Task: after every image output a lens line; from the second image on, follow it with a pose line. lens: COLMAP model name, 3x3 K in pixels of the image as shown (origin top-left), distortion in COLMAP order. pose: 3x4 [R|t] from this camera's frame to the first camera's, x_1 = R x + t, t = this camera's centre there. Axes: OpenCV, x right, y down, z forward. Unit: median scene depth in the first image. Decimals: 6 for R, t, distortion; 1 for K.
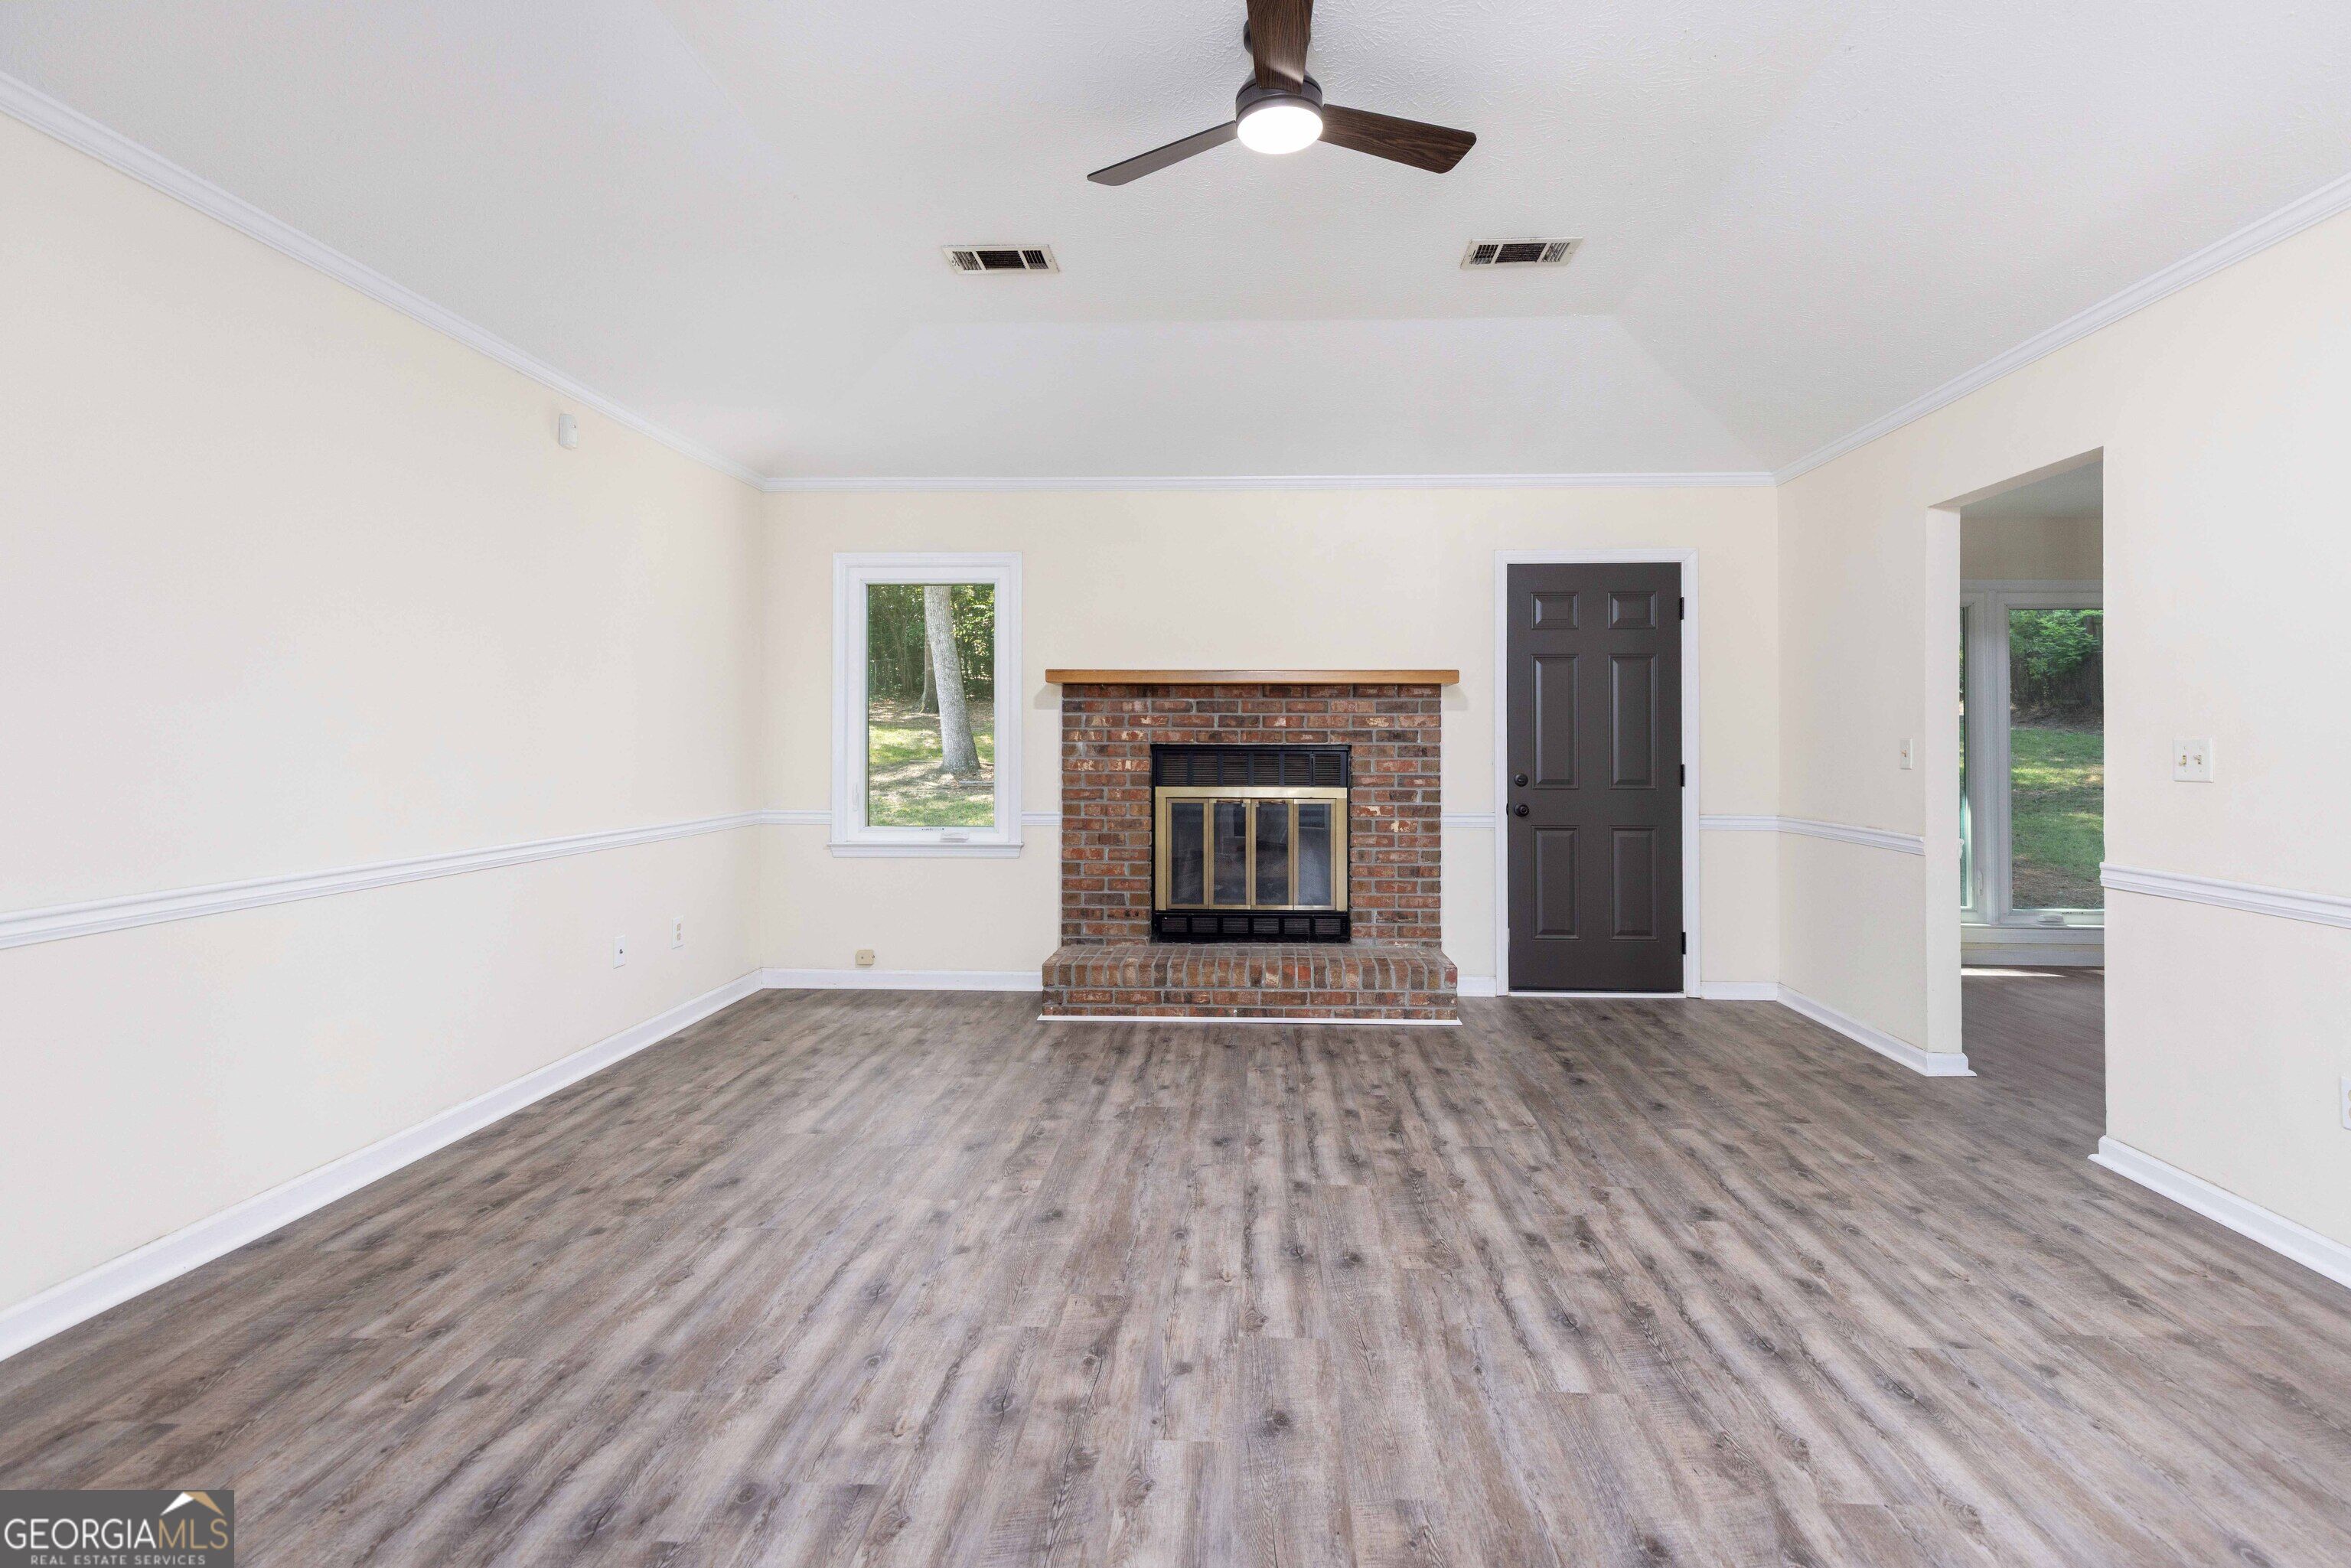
lens RADIAL K [[1097.3, 0, 1197.3], [0, 1097.3, 755.1], [0, 0, 1]] dist [0.007594, -0.000805]
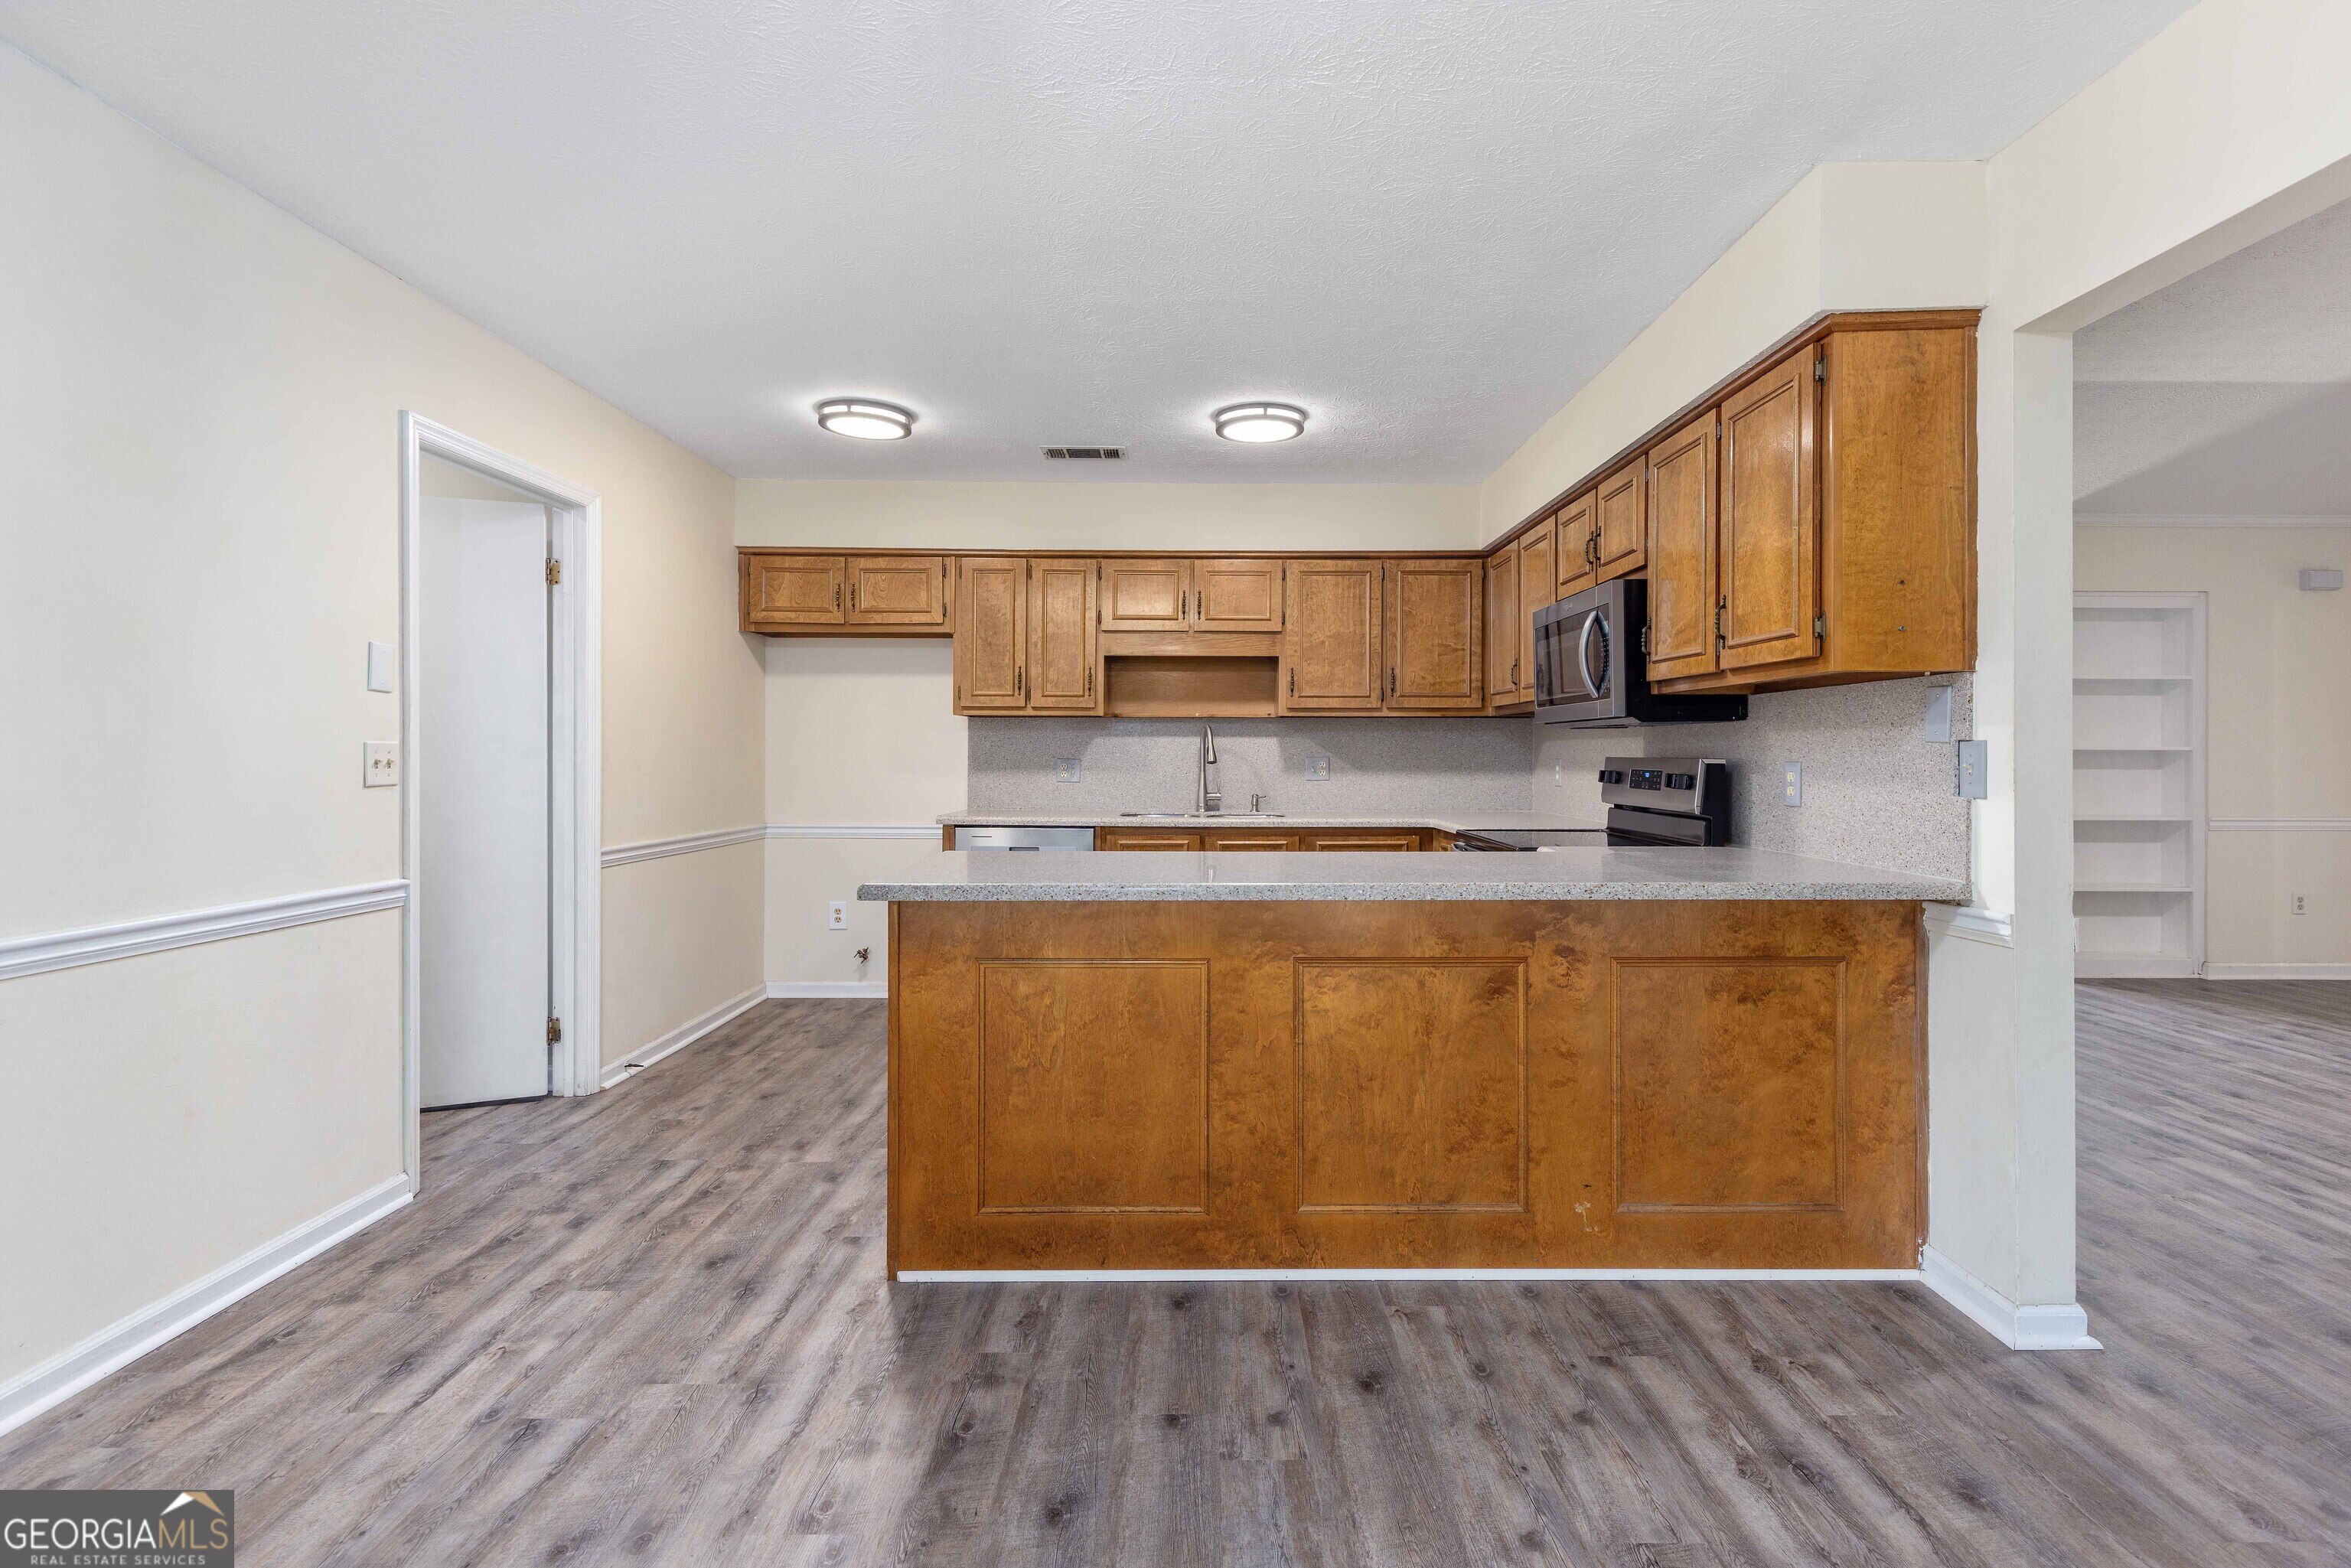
lens RADIAL K [[1097.3, 0, 1196.9], [0, 1097.3, 745.3], [0, 0, 1]] dist [0.007594, -0.000805]
pose [[-0.998813, -0.011396, -0.047360, 0.881605], [-0.011460, 0.999934, 0.001085, -0.003601], [0.047344, 0.001626, -0.998877, 1.039693]]
